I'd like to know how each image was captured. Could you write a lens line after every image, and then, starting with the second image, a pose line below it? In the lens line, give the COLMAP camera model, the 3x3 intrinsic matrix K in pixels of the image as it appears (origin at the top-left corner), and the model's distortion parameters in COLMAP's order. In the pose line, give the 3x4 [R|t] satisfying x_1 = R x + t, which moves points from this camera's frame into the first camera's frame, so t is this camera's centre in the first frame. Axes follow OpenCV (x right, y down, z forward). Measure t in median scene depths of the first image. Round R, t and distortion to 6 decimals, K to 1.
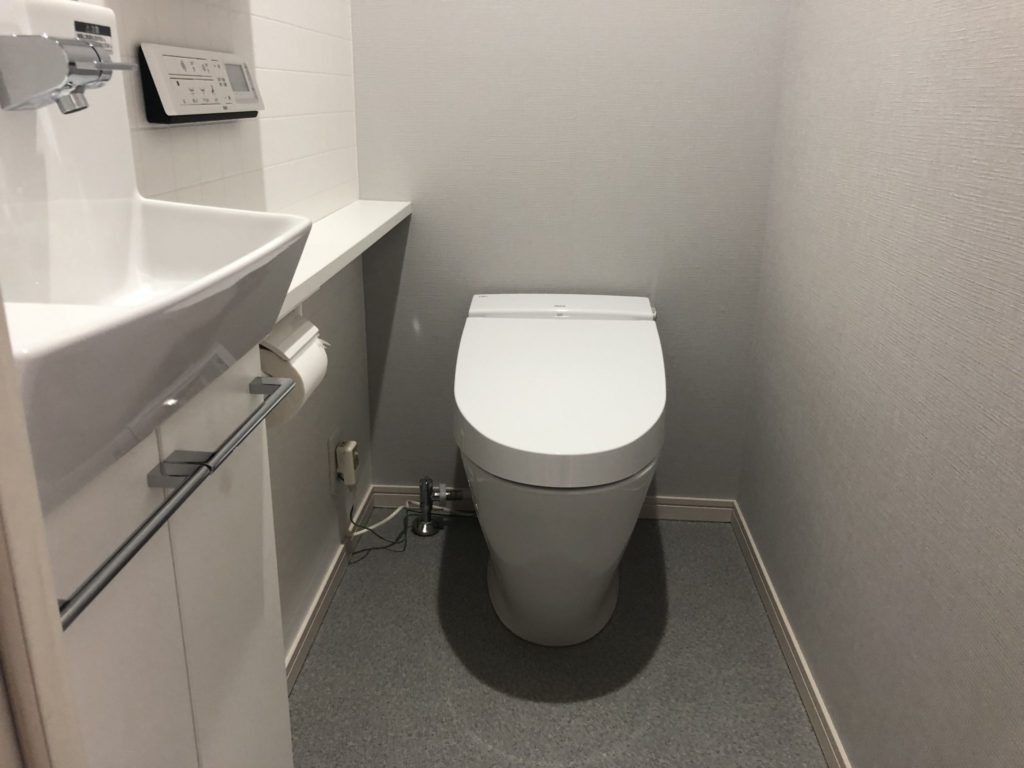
lens RADIAL K [[841.3, 0, 512.0], [0, 841.3, 384.0], [0, 0, 1]] dist [0.001562, 0.078178]
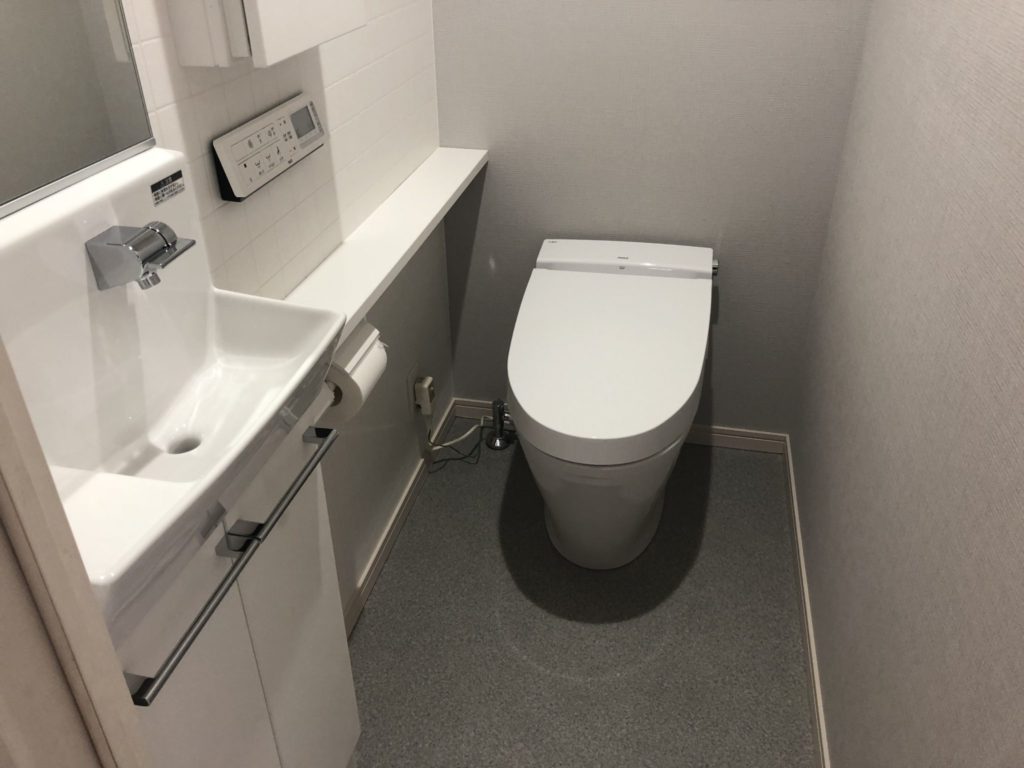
lens RADIAL K [[833.9, 0, 512.0], [0, 833.9, 384.0], [0, 0, 1]] dist [0.045273, -0.005666]
pose [[0.987949, 0.059567, -0.142860, 0.095191], [-0.028079, 0.976639, 0.213044, -0.192767], [0.152213, -0.206465, 0.966542, -0.082092]]
